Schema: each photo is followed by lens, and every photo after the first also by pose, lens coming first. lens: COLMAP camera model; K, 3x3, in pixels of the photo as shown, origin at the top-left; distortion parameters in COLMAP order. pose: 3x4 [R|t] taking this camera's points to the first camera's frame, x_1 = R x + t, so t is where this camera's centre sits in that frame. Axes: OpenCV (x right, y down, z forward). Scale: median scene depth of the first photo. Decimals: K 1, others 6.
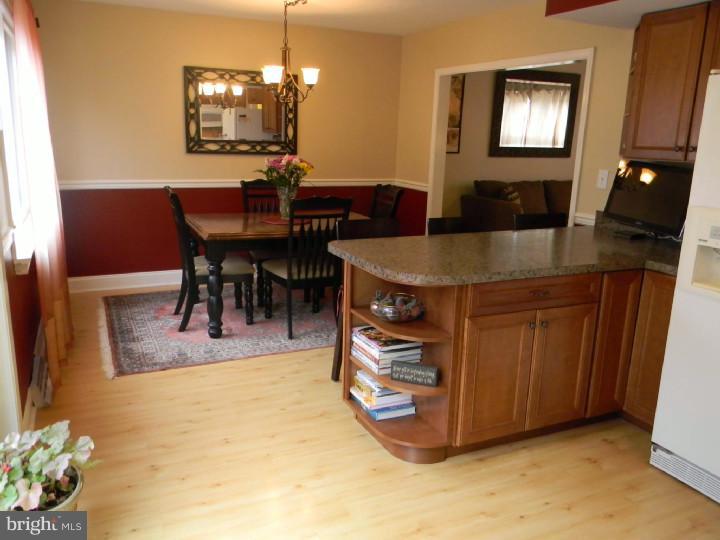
lens RADIAL K [[582.6, 0, 360.0], [0, 582.6, 270.0], [0, 0, 1]] dist [0.007285, 0.000148]
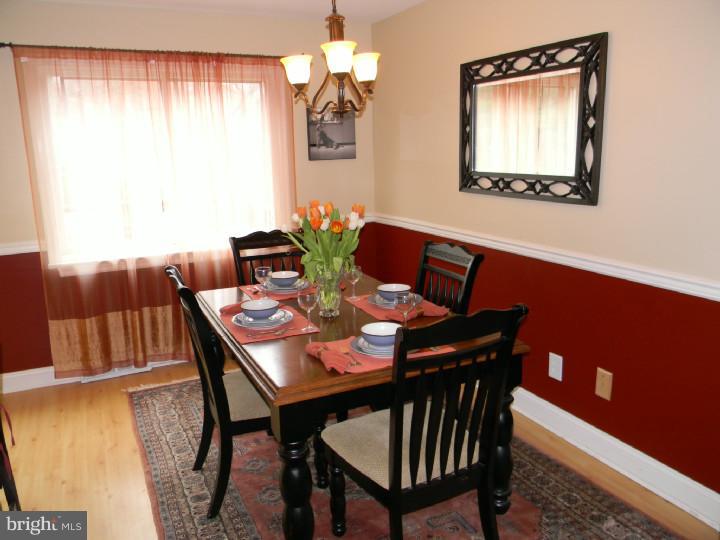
lens RADIAL K [[582.6, 0, 360.0], [0, 582.6, 270.0], [0, 0, 1]] dist [0.007285, 0.000148]
pose [[-0.004989, 0.173834, -0.984762, 0.390233], [-0.211275, 0.962361, 0.170950, -0.202682], [0.977414, 0.208908, 0.031926, 0.878255]]
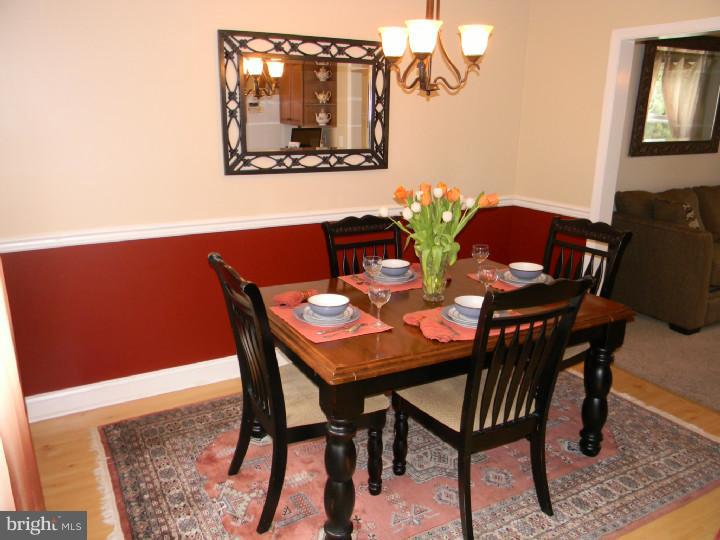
lens RADIAL K [[584.7, 0, 360.0], [0, 584.7, 270.0], [0, 0, 1]] dist [-0.001081, -0.006639]
pose [[0.998084, -0.036071, 0.050273, -0.190034], [0.034347, 0.998806, 0.034752, -0.117247], [-0.051466, -0.032959, 0.998131, 0.378914]]
